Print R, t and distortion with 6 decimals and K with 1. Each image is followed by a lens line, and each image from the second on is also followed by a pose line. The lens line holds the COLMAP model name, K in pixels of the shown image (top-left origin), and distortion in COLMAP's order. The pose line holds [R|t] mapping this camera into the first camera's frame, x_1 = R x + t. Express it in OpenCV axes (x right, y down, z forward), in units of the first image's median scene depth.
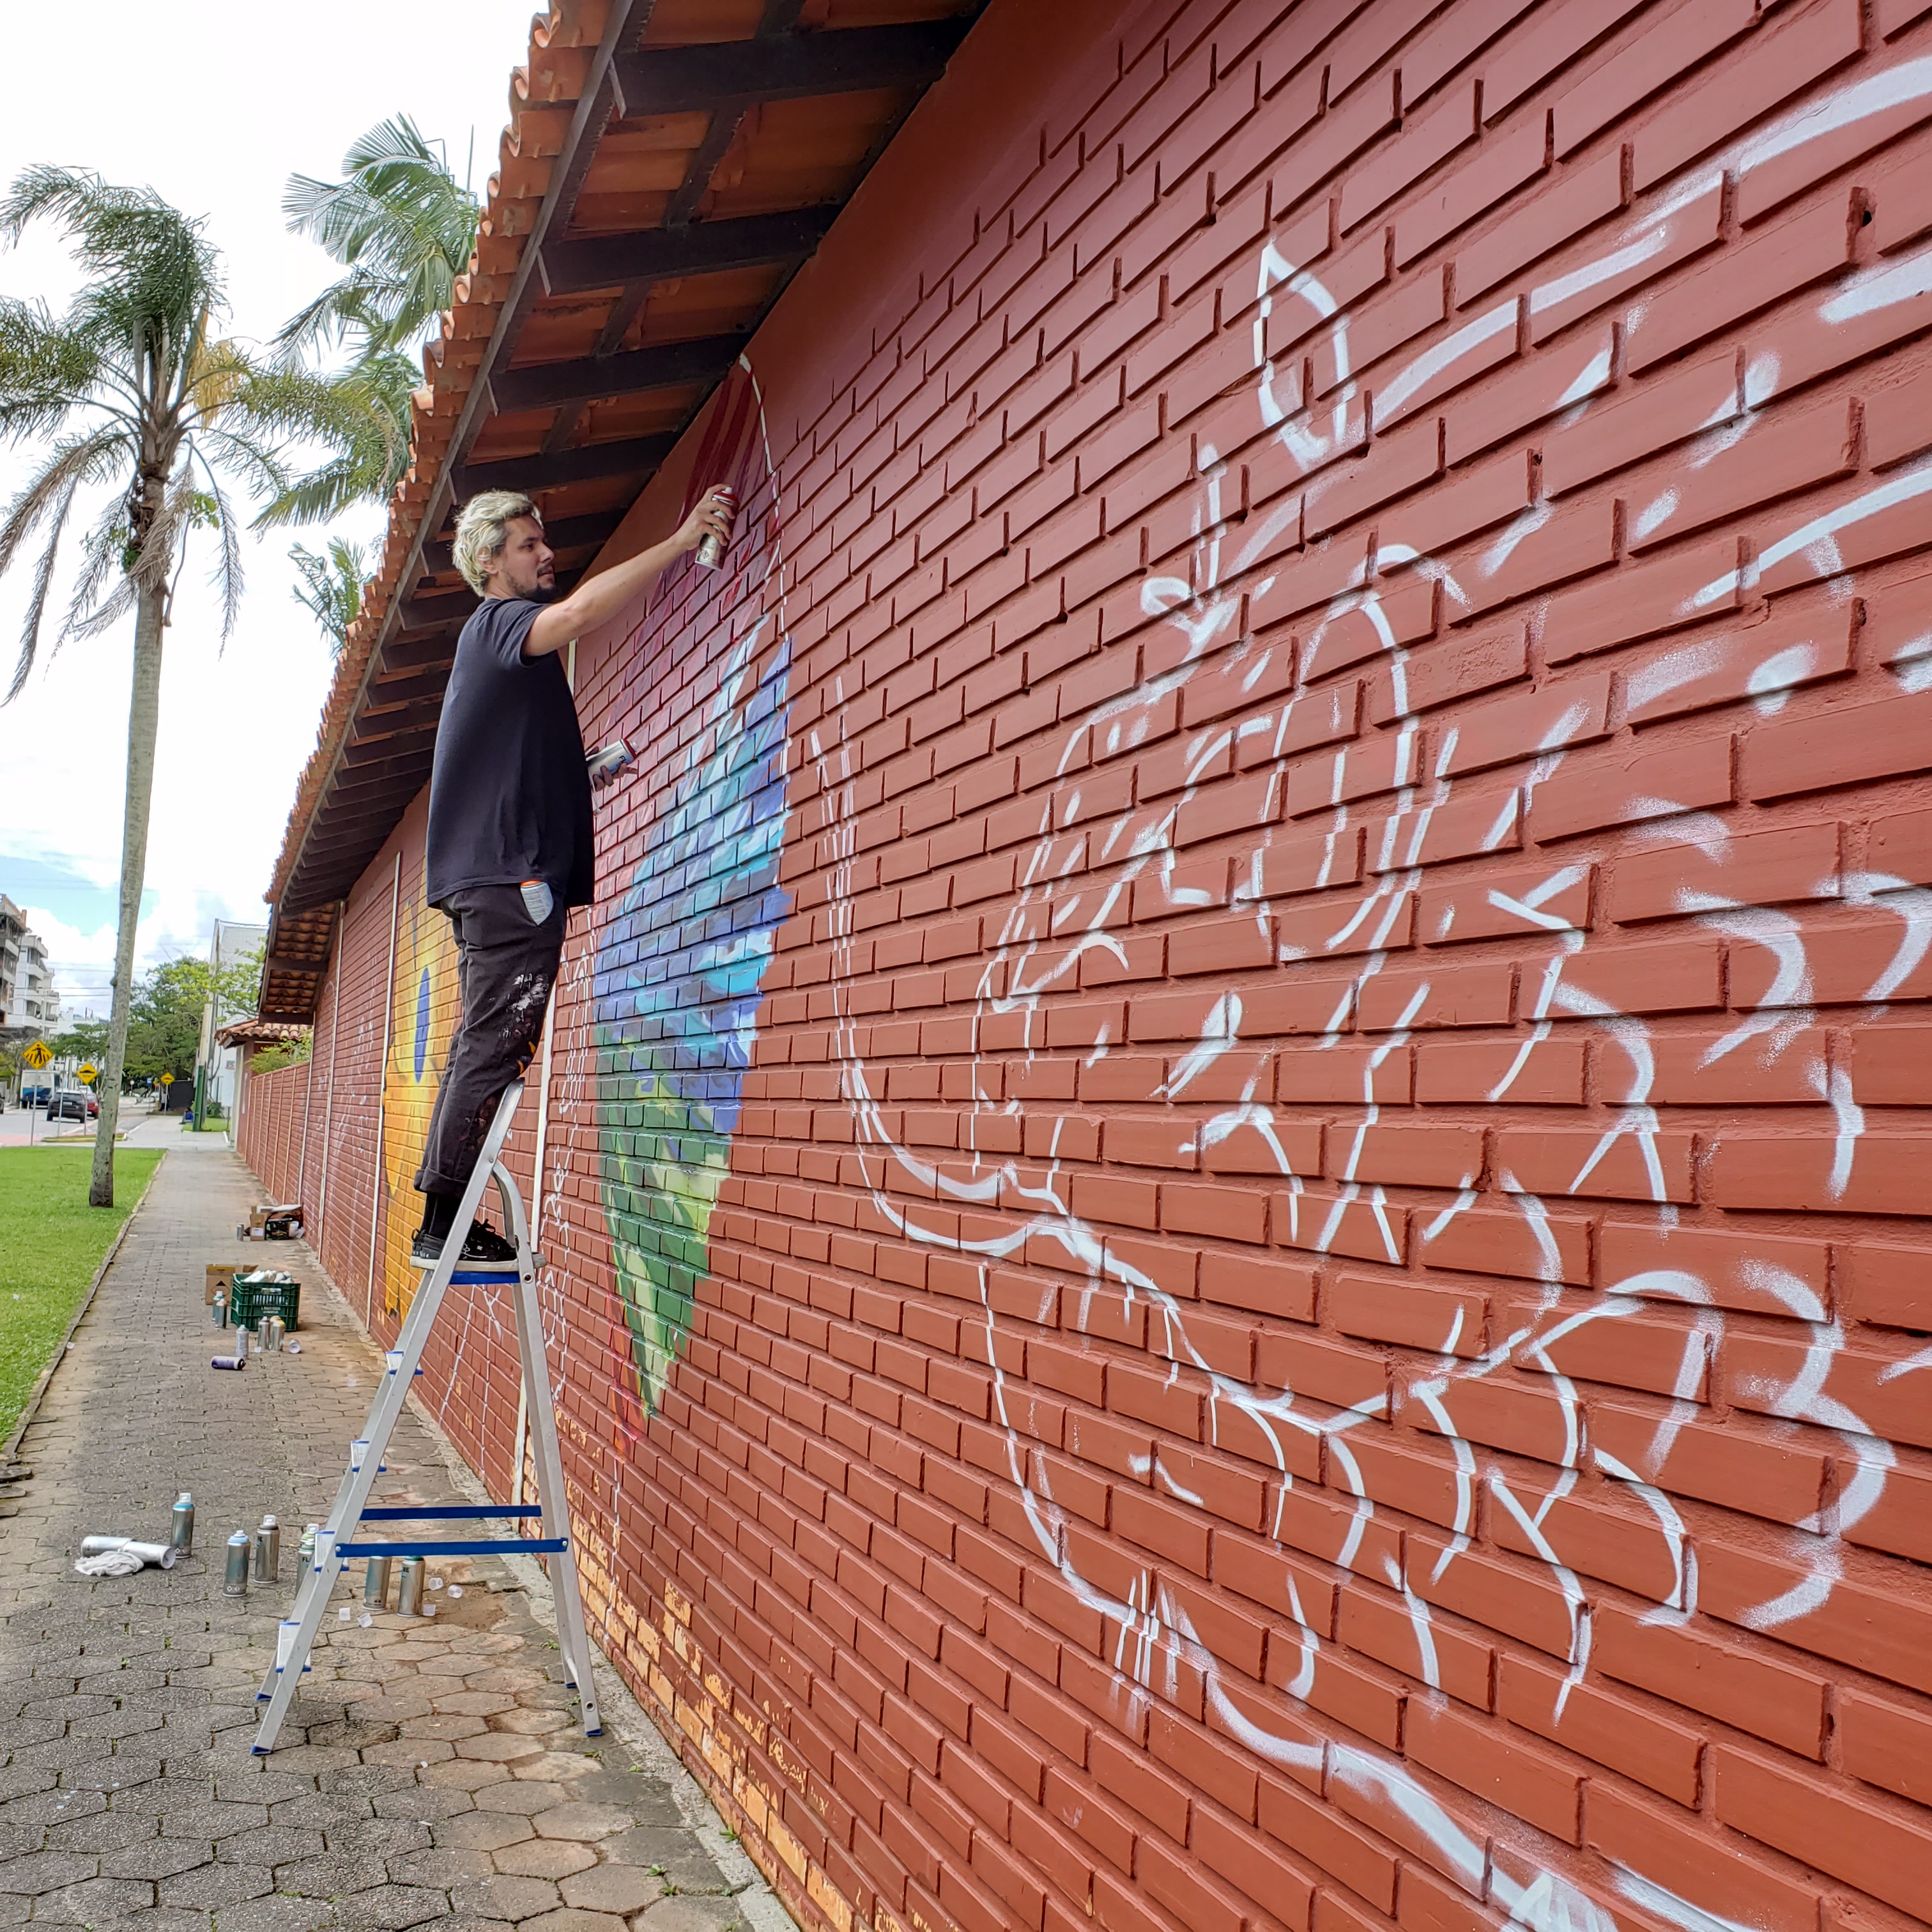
lens RADIAL K [[2072.2, 0, 967.9], [0, 2072.2, 1039.0], [0, 0, 1]] dist [0.138091, -0.440647]
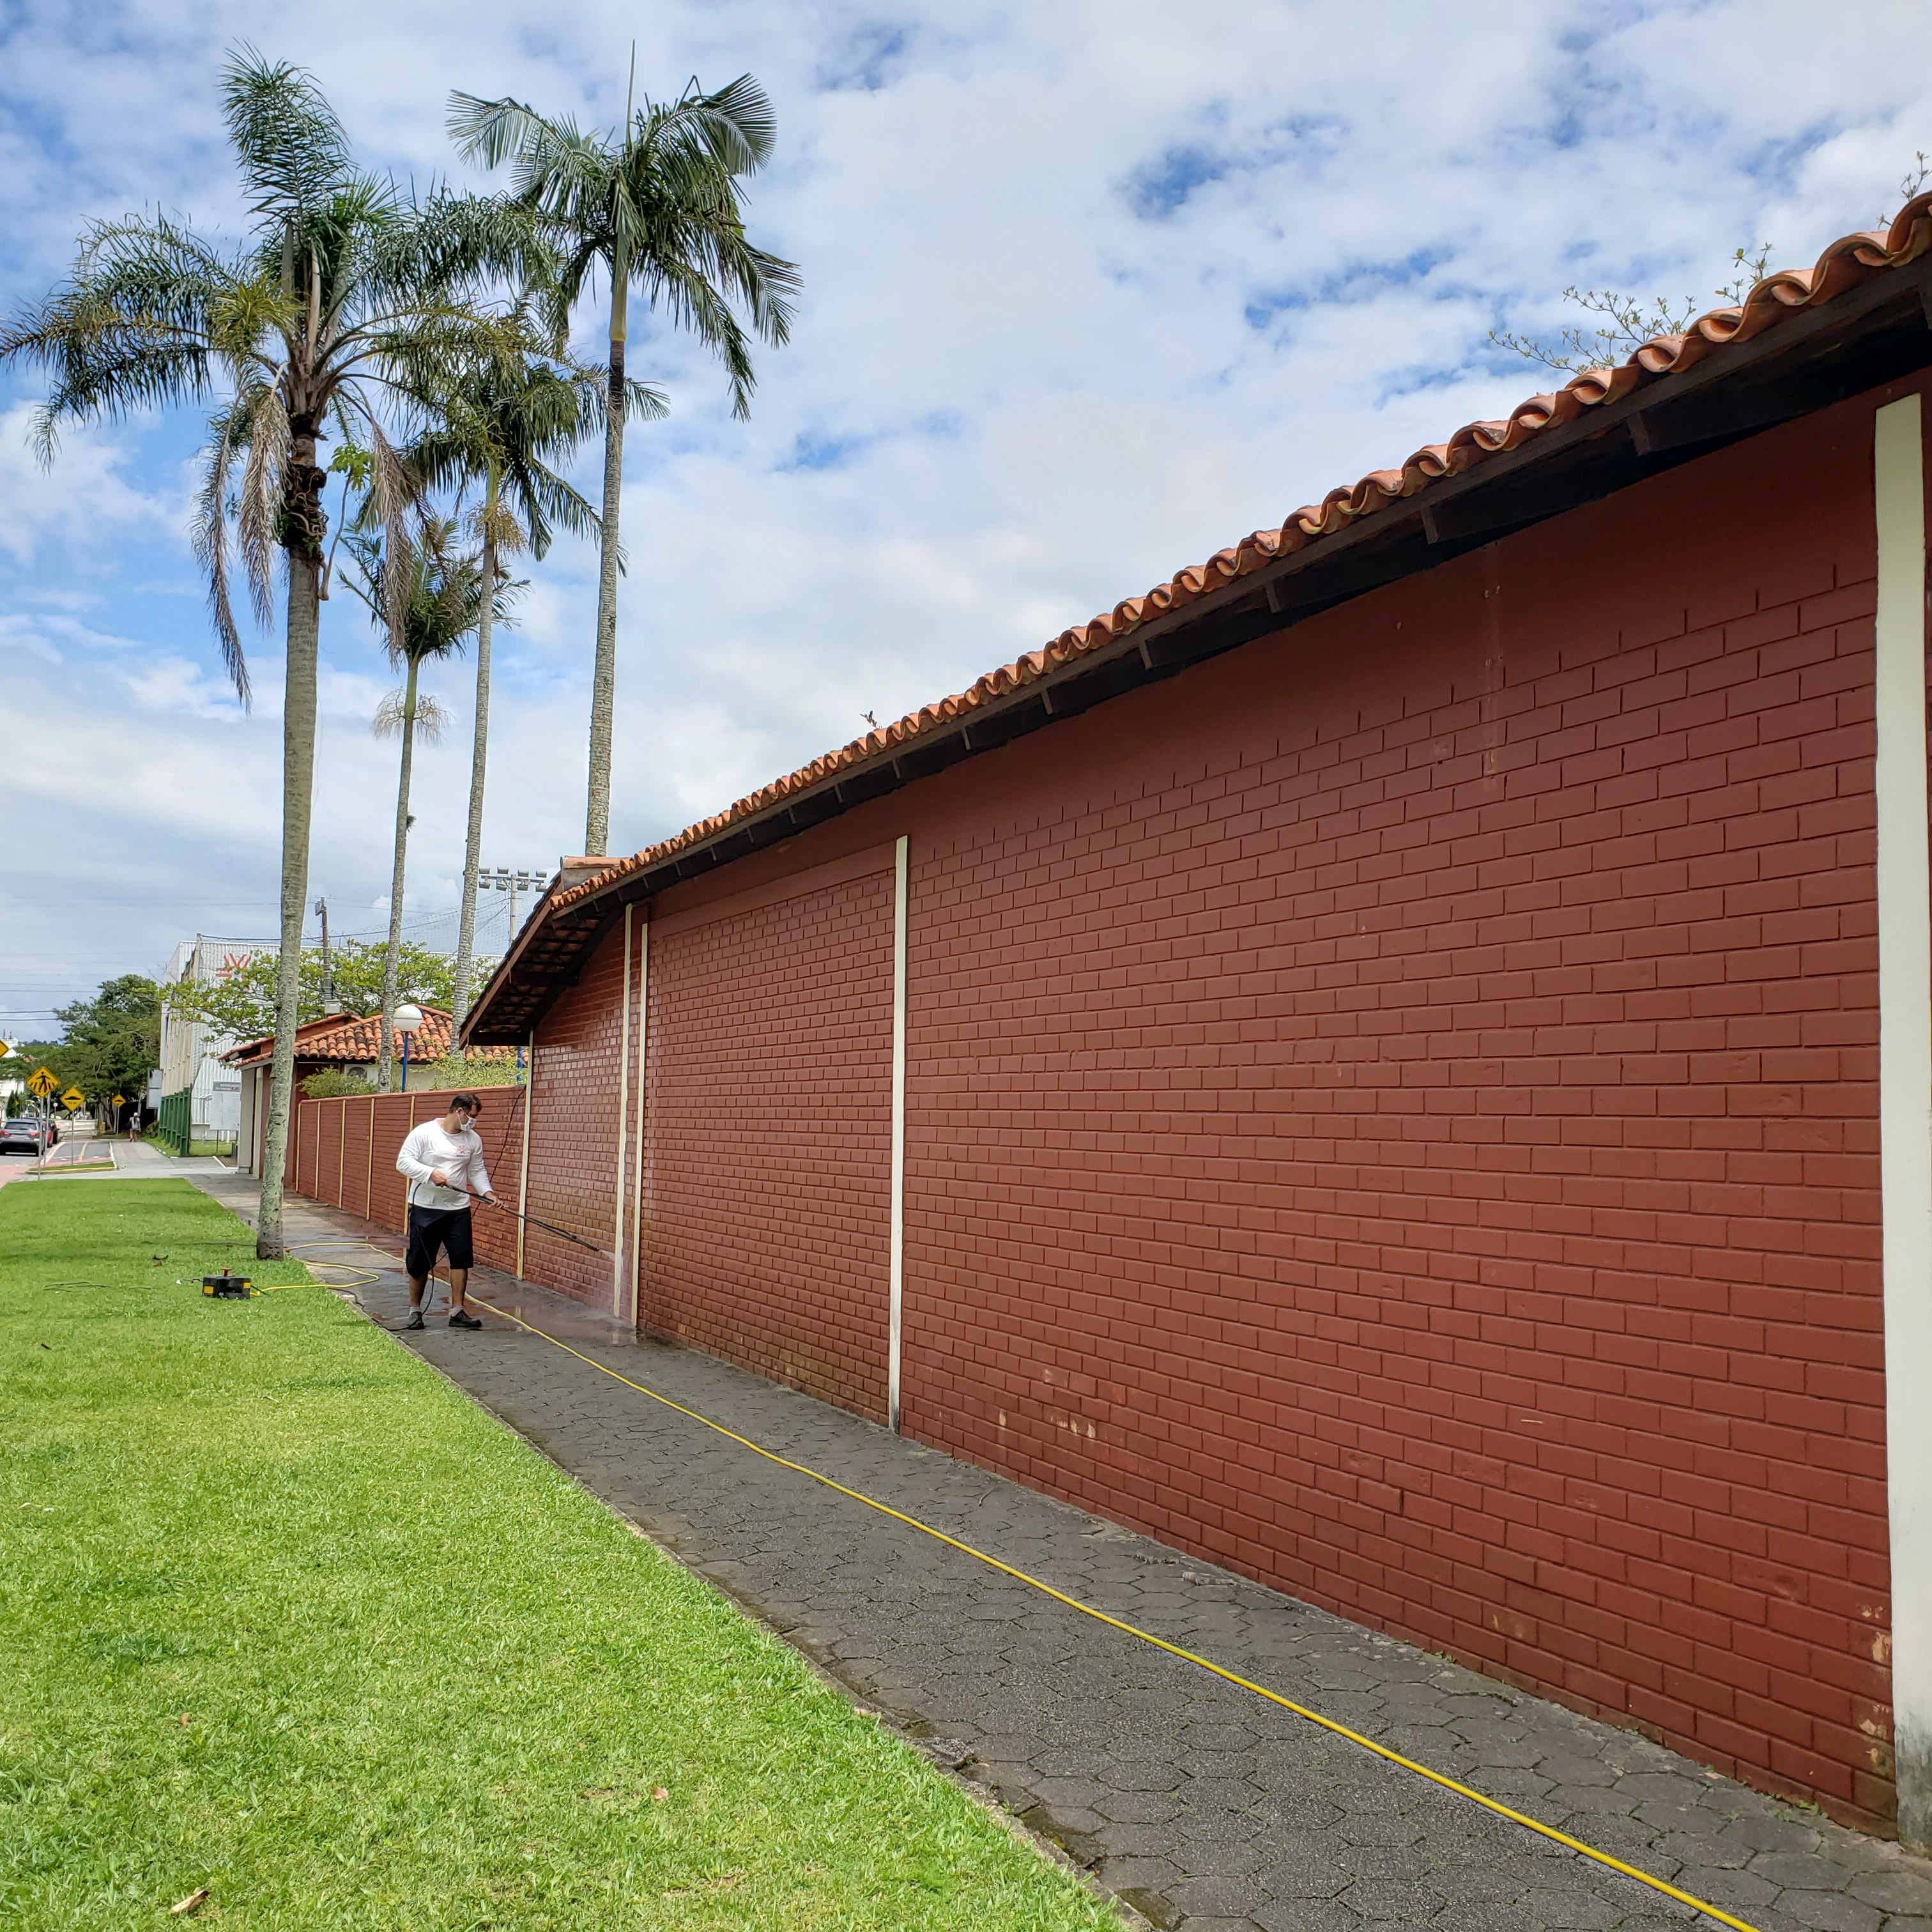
lens RADIAL K [[2072.2, 0, 967.9], [0, 2072.2, 1039.0], [0, 0, 1]] dist [0.138091, -0.440647]
pose [[0.998726, -0.027181, 0.042507, -0.152880], [0.027100, 0.999630, 0.002473, -0.006293], [-0.042559, -0.001318, 0.999093, 0.102348]]
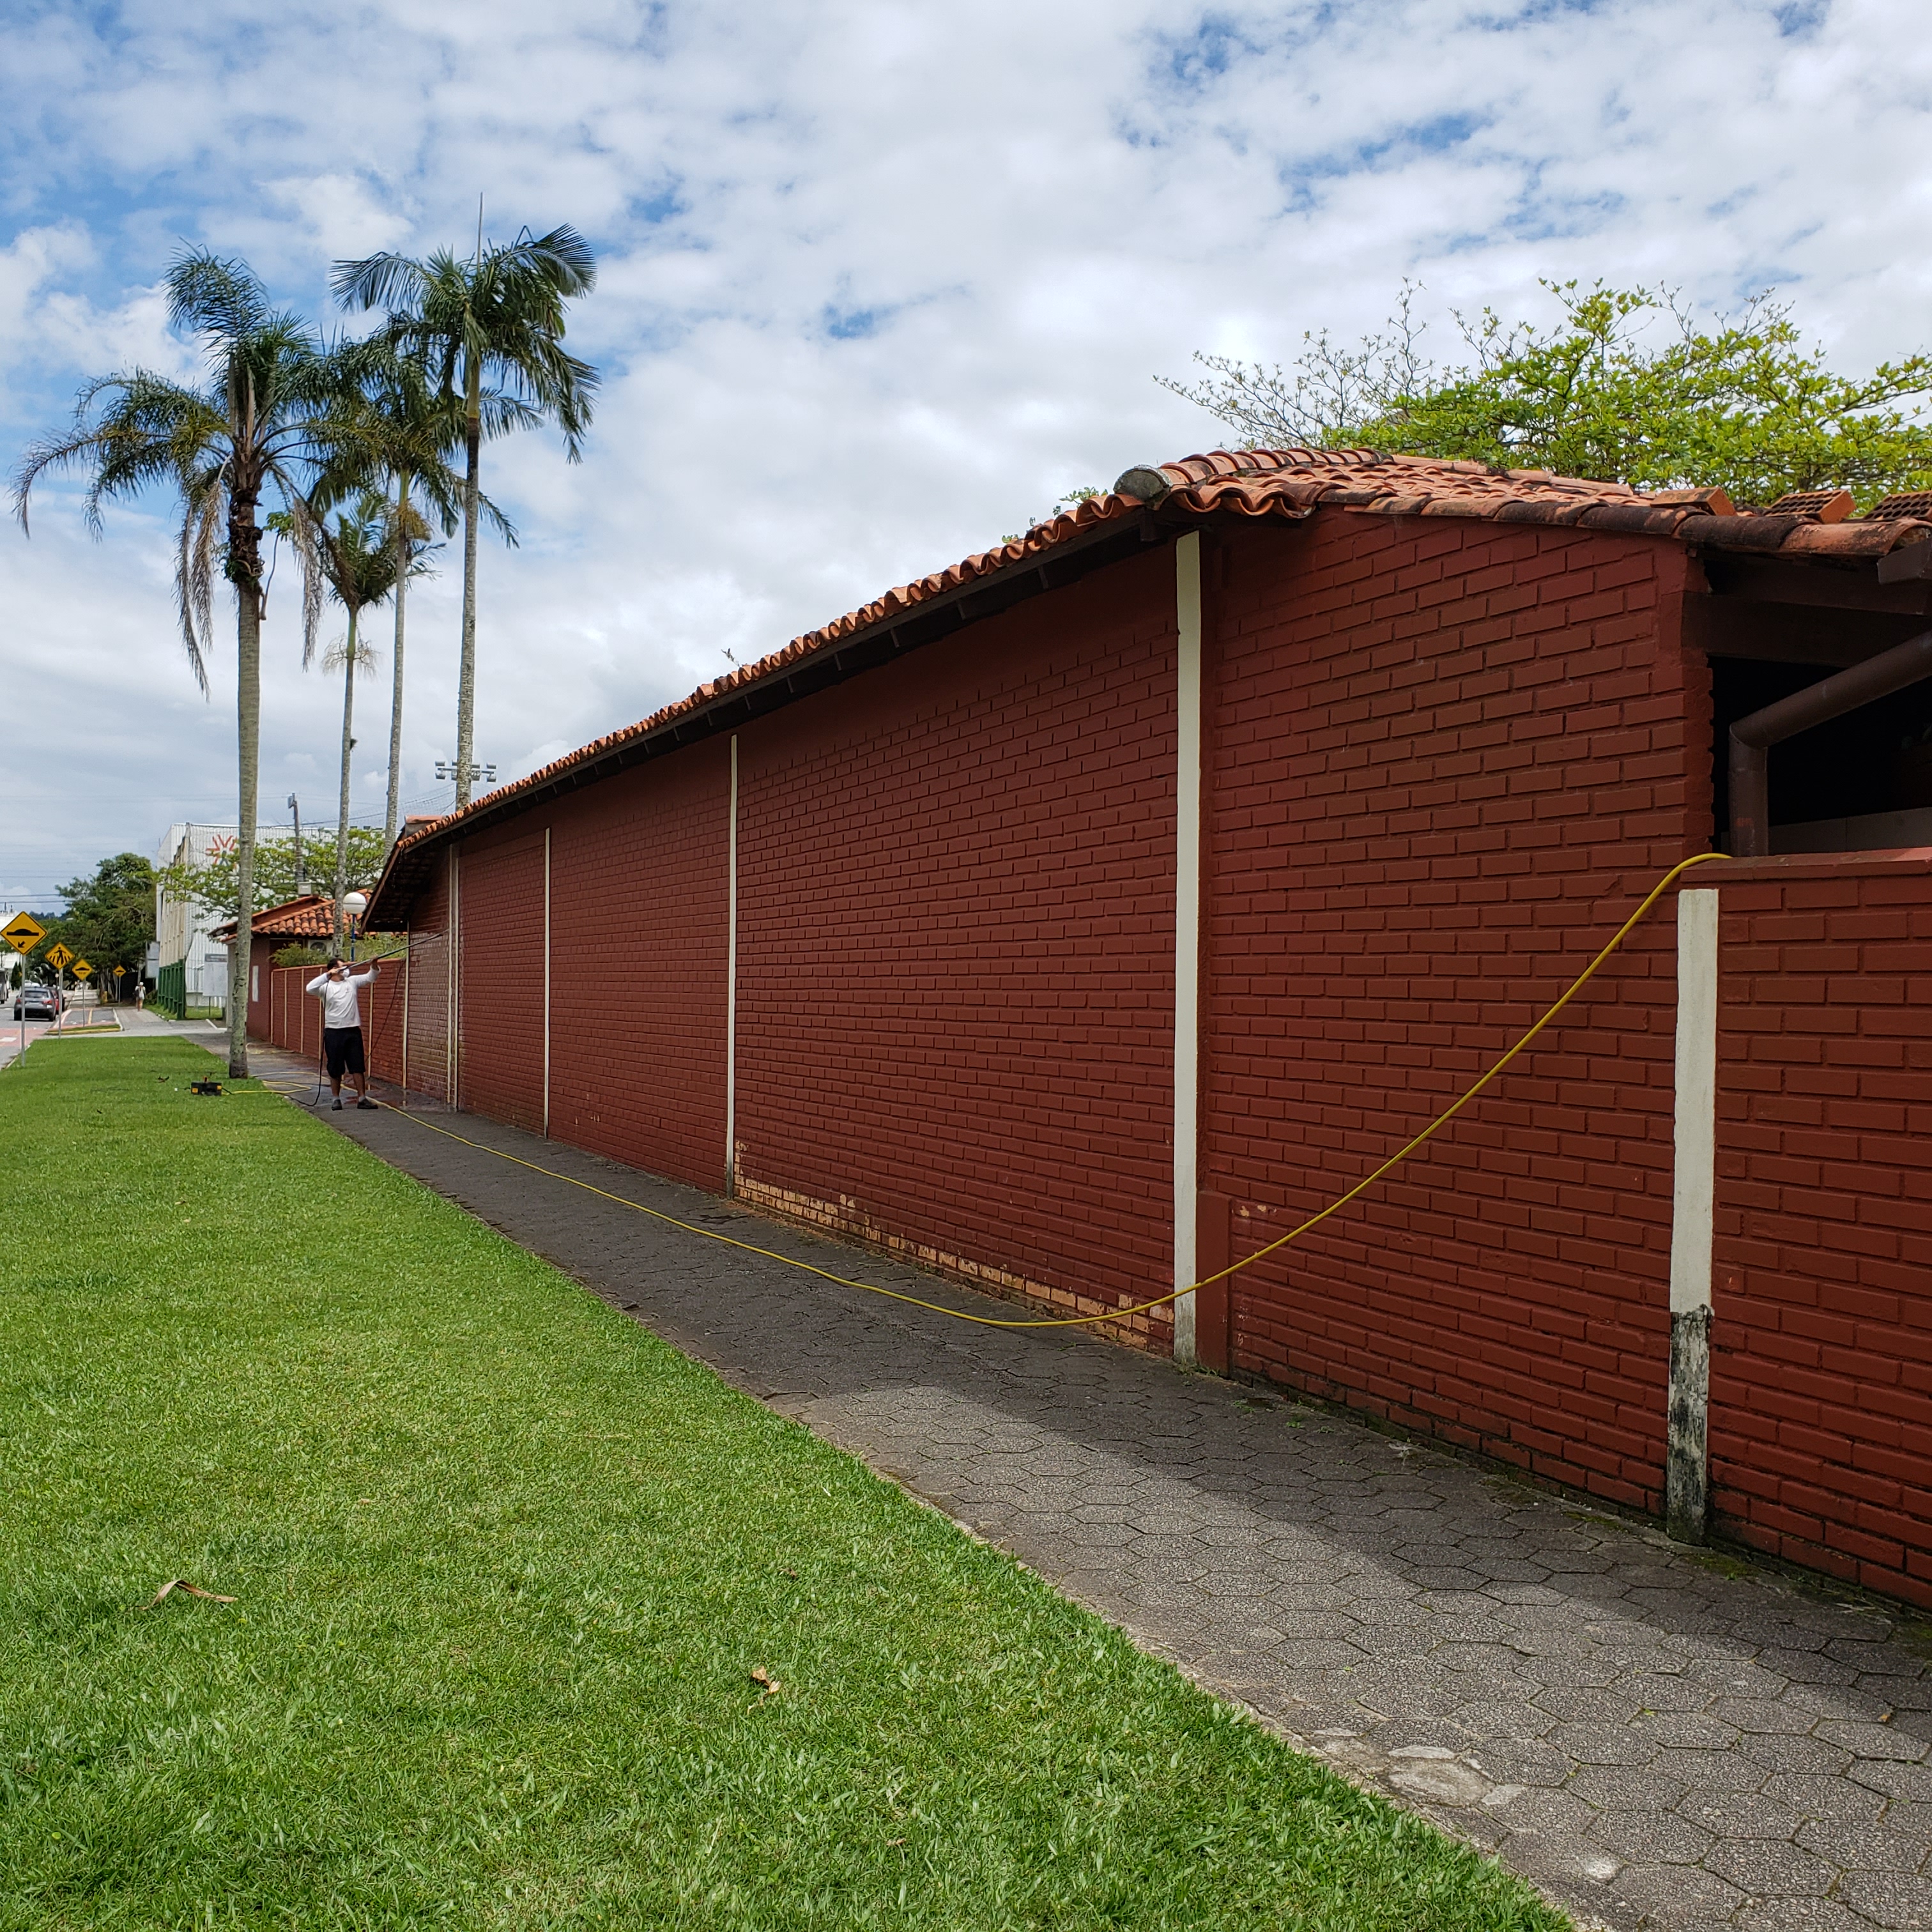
lens RADIAL K [[2072.2, 0, 967.9], [0, 2072.2, 1039.0], [0, 0, 1]] dist [0.138091, -0.440647]
pose [[0.998469, -0.036455, 0.041591, -0.018160], [0.033626, 0.997199, 0.066815, -0.014124], [-0.043911, -0.065314, 0.996898, -0.300452]]
